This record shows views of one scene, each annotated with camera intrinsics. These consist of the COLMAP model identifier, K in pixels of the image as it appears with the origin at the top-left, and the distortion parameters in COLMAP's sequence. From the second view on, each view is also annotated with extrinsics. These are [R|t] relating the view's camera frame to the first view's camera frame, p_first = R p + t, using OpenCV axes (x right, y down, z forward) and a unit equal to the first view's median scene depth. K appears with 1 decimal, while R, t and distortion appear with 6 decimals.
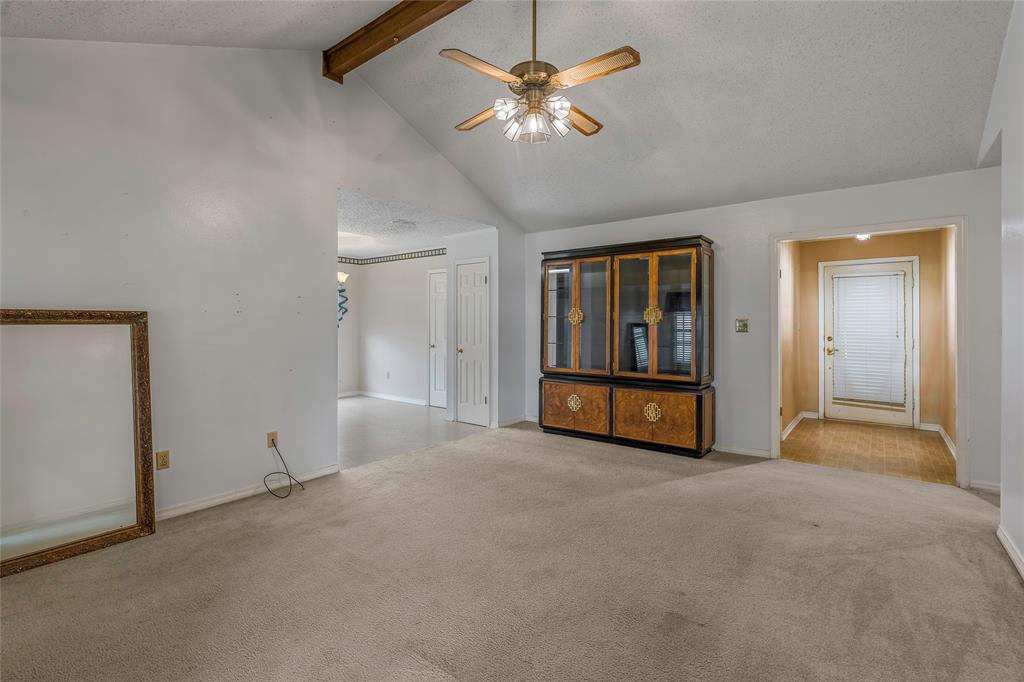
lens RADIAL K [[470.2, 0, 511.2], [0, 470.2, 319.2], [0, 0, 1]] dist [-0.010488, 0.002206]
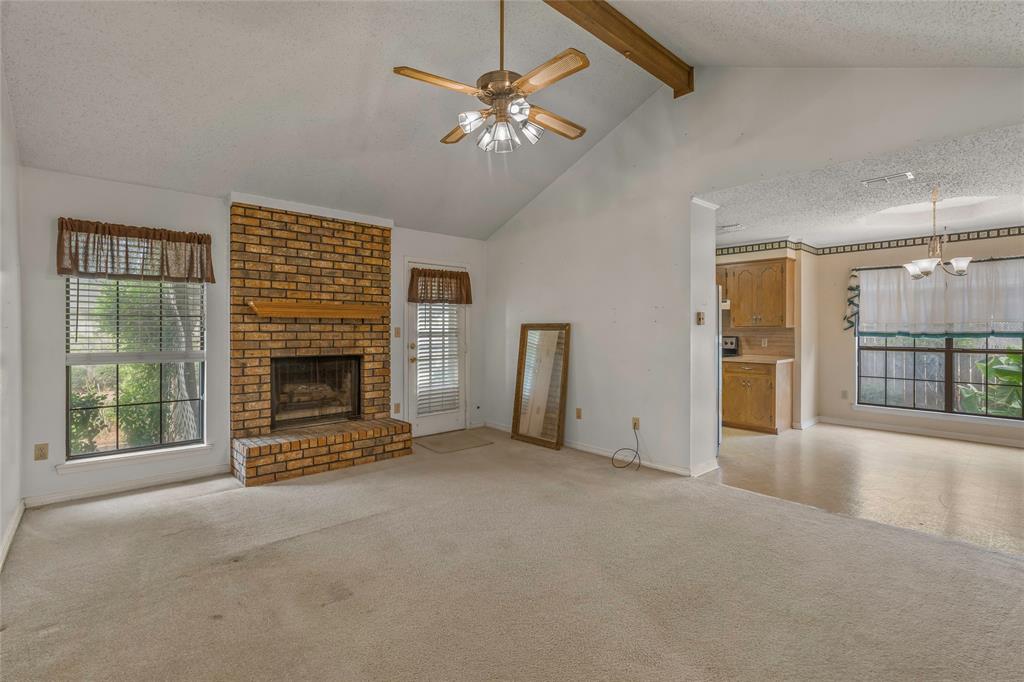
lens RADIAL K [[470.2, 0, 511.2], [0, 470.2, 330.7], [0, 0, 1]] dist [-0.010488, 0.002206]
pose [[-0.174355, 0.002211, -0.984680, 0.519174], [0.004010, 0.999991, 0.001536, 0.004370], [0.984675, -0.003681, -0.174362, 0.595264]]
